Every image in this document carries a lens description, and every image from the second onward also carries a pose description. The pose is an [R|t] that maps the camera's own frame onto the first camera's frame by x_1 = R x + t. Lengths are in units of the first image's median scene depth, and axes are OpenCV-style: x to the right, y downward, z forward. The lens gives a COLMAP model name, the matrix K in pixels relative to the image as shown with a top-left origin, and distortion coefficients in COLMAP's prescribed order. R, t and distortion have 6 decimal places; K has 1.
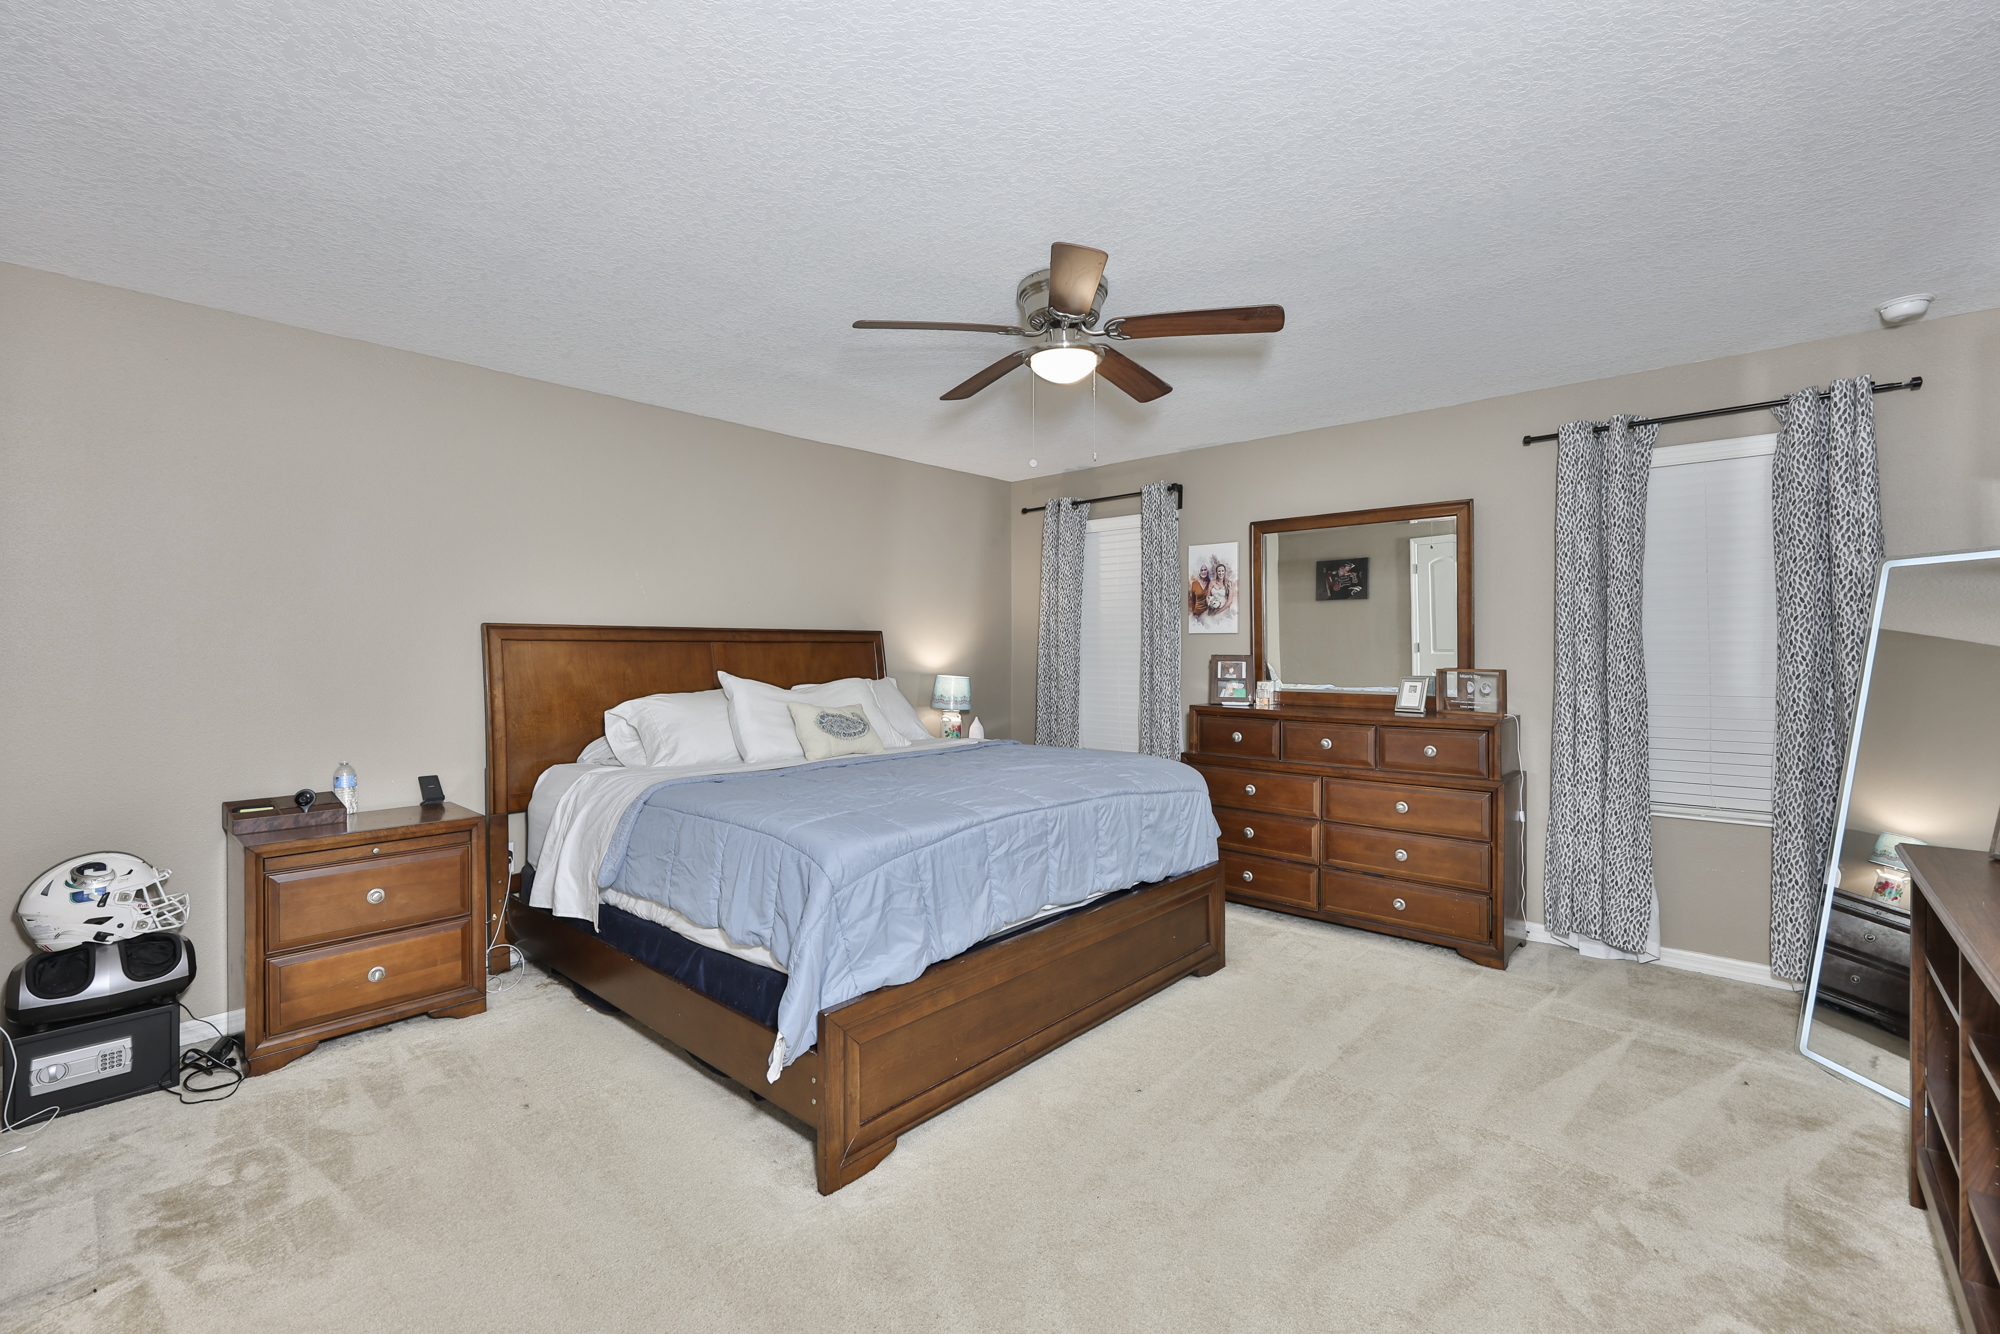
lens RADIAL K [[847.9, 0, 989.2], [0, 847.9, 665.9], [0, 0, 1]] dist [-0.000691, 0.000163]
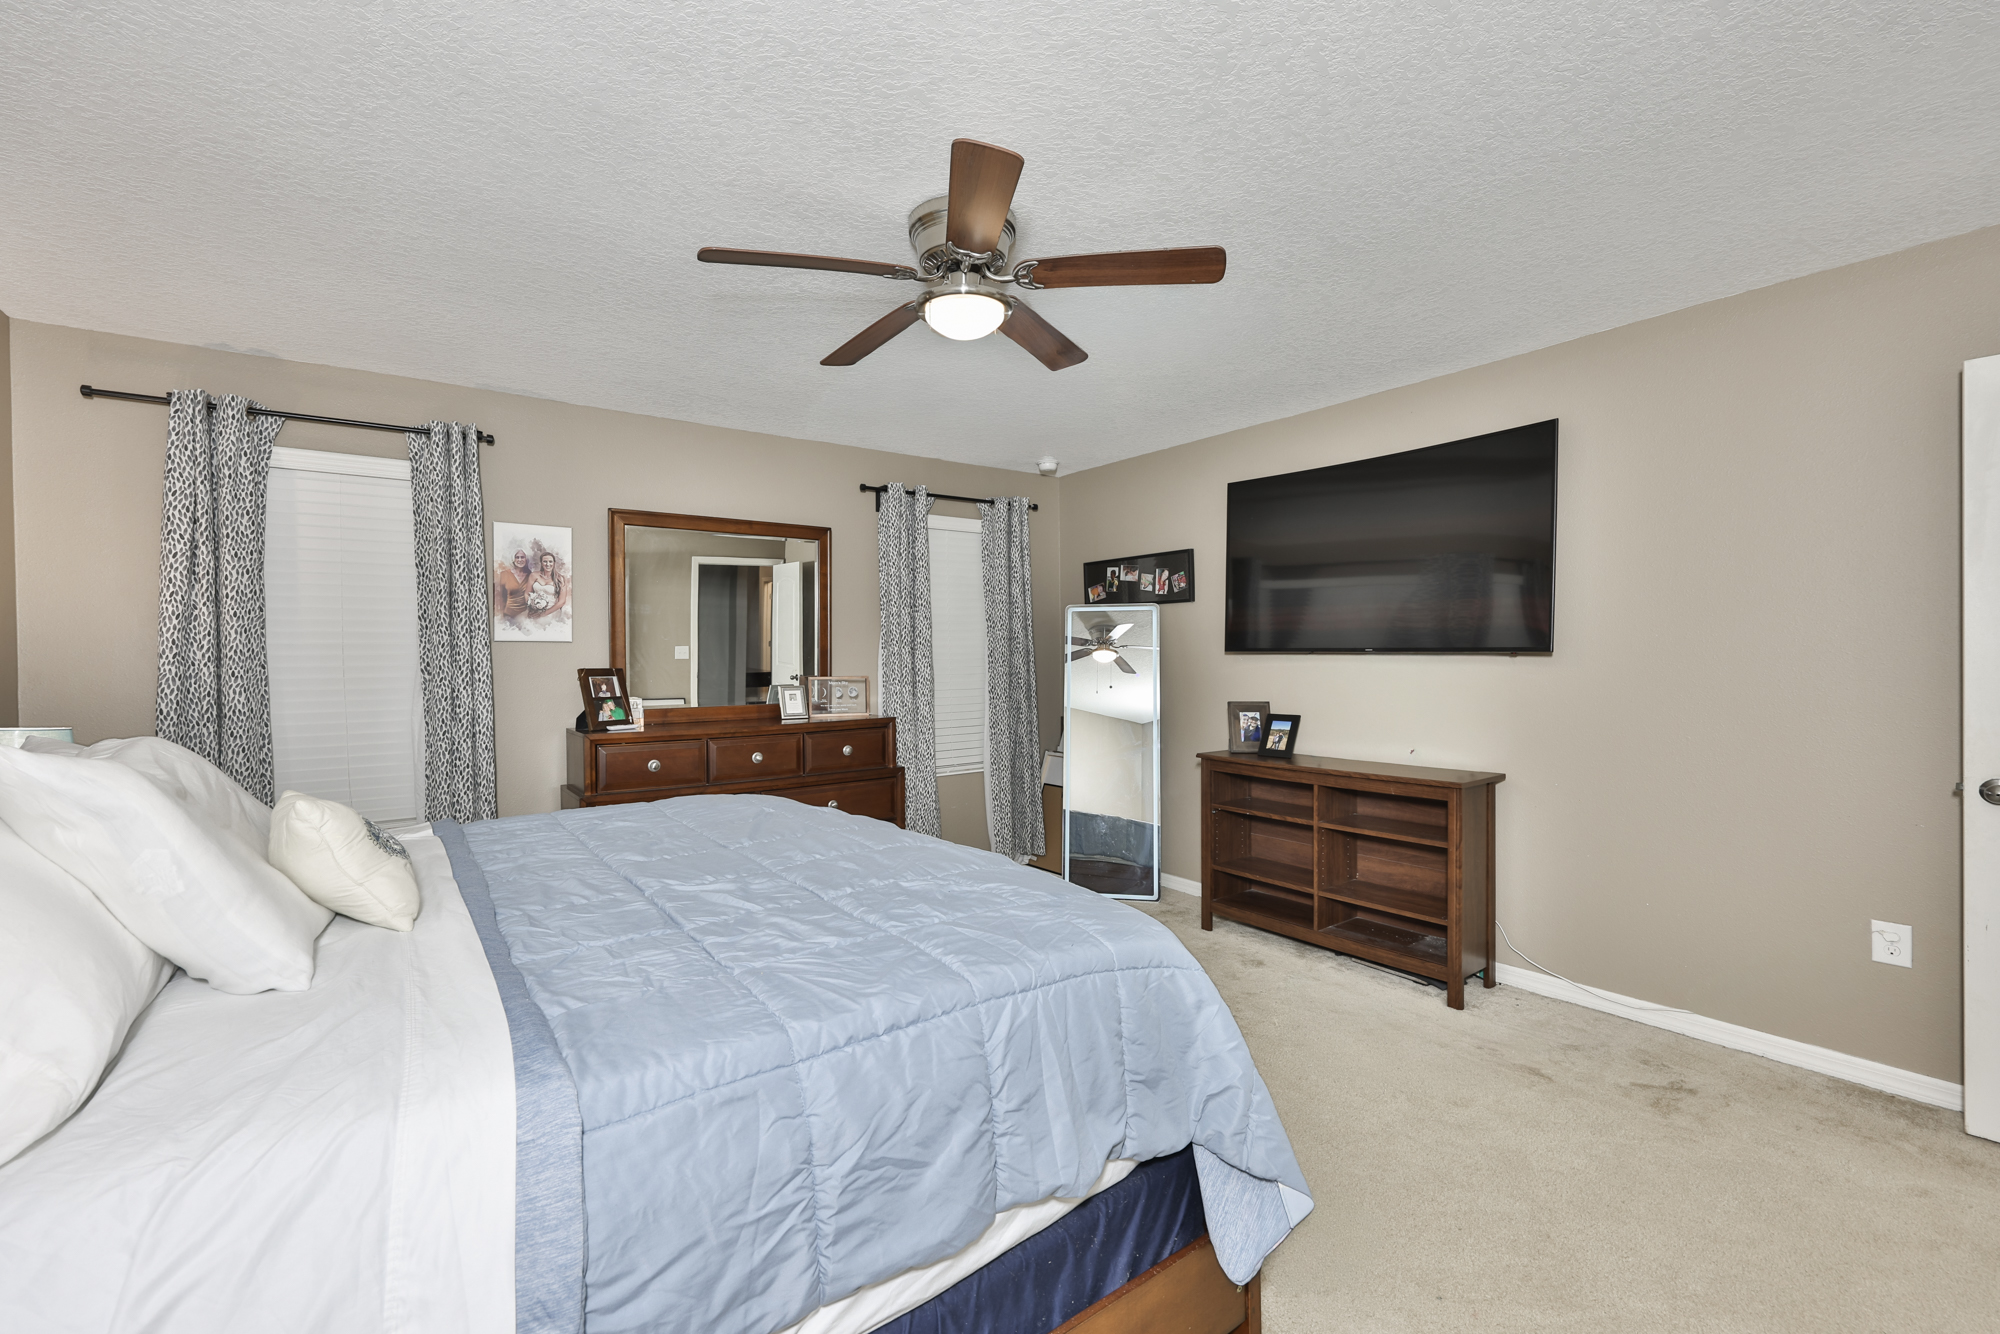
lens RADIAL K [[847.9, 0, 989.2], [0, 847.9, 665.9], [0, 0, 1]] dist [-0.000691, 0.000163]
pose [[0.195751, -0.022268, 0.980401, -0.438549], [0.021496, 0.999599, 0.018412, -0.022751], [-0.980418, 0.017471, 0.196152, 0.480175]]
